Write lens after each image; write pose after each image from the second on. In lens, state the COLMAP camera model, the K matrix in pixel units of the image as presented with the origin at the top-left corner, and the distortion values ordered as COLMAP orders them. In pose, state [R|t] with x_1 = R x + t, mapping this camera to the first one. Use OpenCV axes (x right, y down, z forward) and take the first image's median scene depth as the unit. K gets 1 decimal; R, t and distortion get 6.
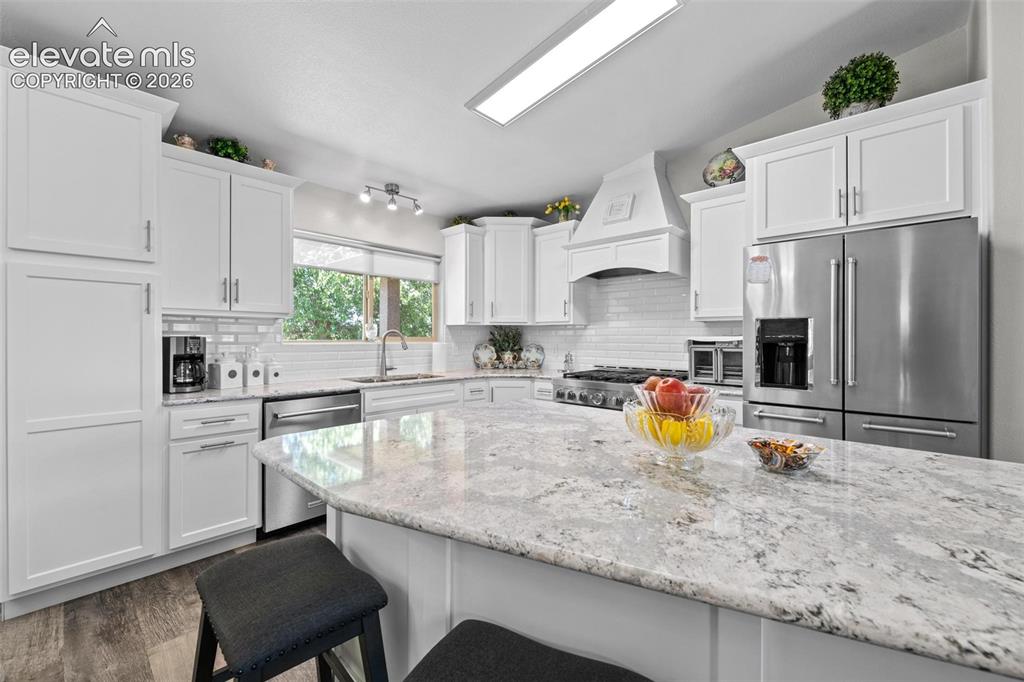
lens RADIAL K [[415.9, 0, 513.1], [0, 415.9, 340.8], [0, 0, 1]] dist [-0.000338, -0.001515]
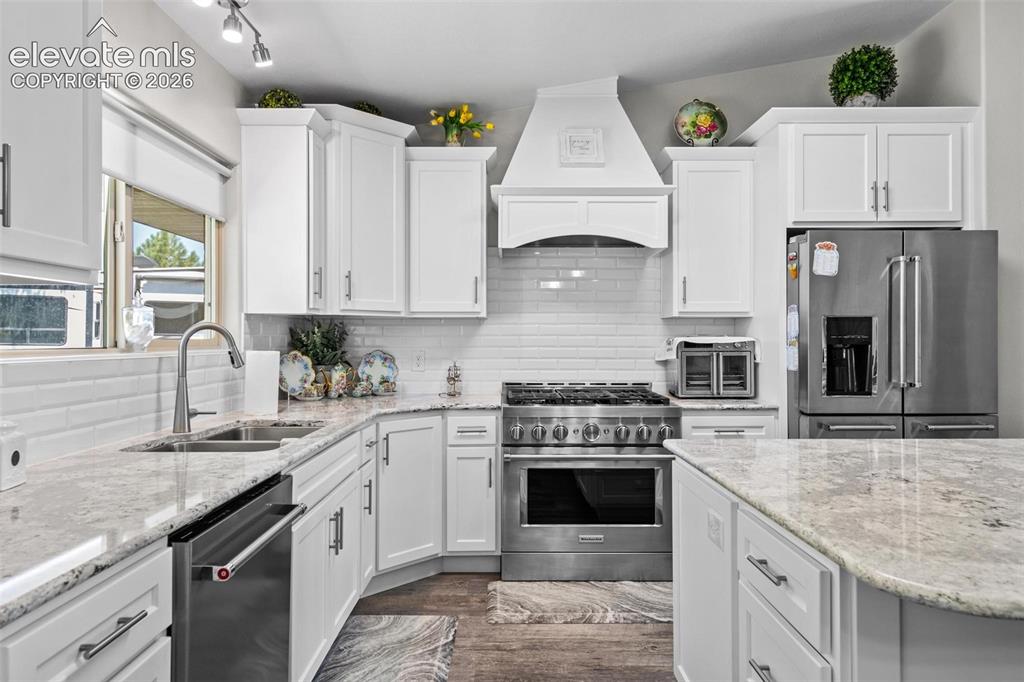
lens RADIAL K [[644.7, 0, 515.0], [0, 644.7, 337.5], [0, 0, 1]] dist [0.020532, -0.000001]
pose [[0.728255, -0.001013, 0.685306, -0.512671], [0.007152, 0.999956, -0.006122, -0.003669], [-0.685269, 0.009360, 0.728230, 0.303074]]
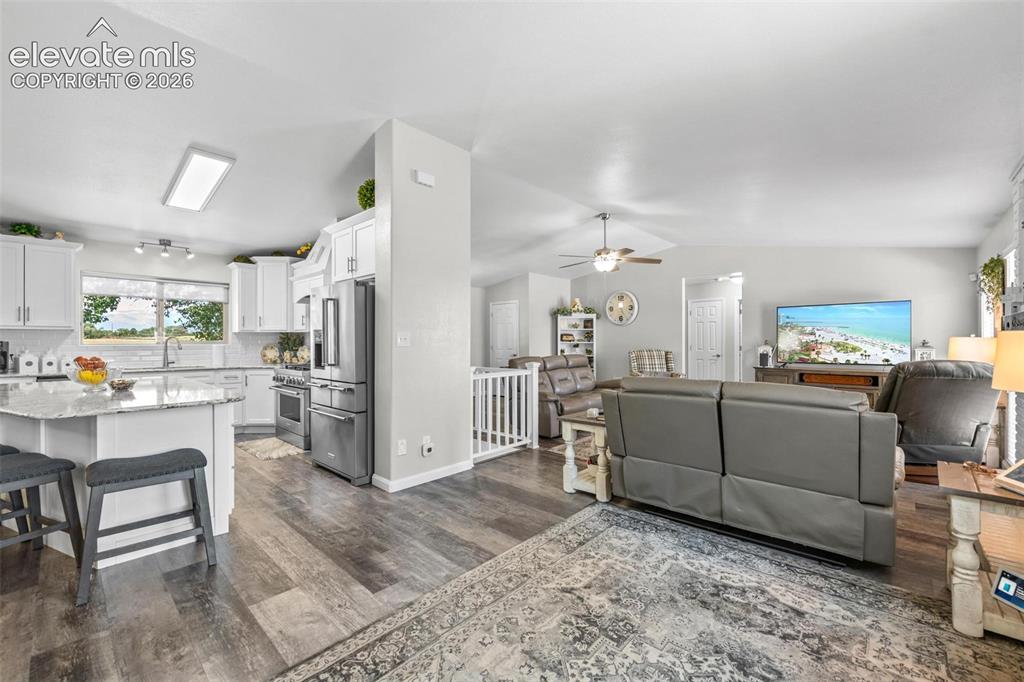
lens RADIAL K [[415.9, 0, 511.5], [0, 415.9, 340.1], [0, 0, 1]] dist [-0.000338, -0.001515]
pose [[0.999986, -0.004735, 0.002494, 0.912915], [0.004761, 0.999932, -0.010668, 0.009457], [-0.002443, 0.010680, 0.999940, -0.481667]]
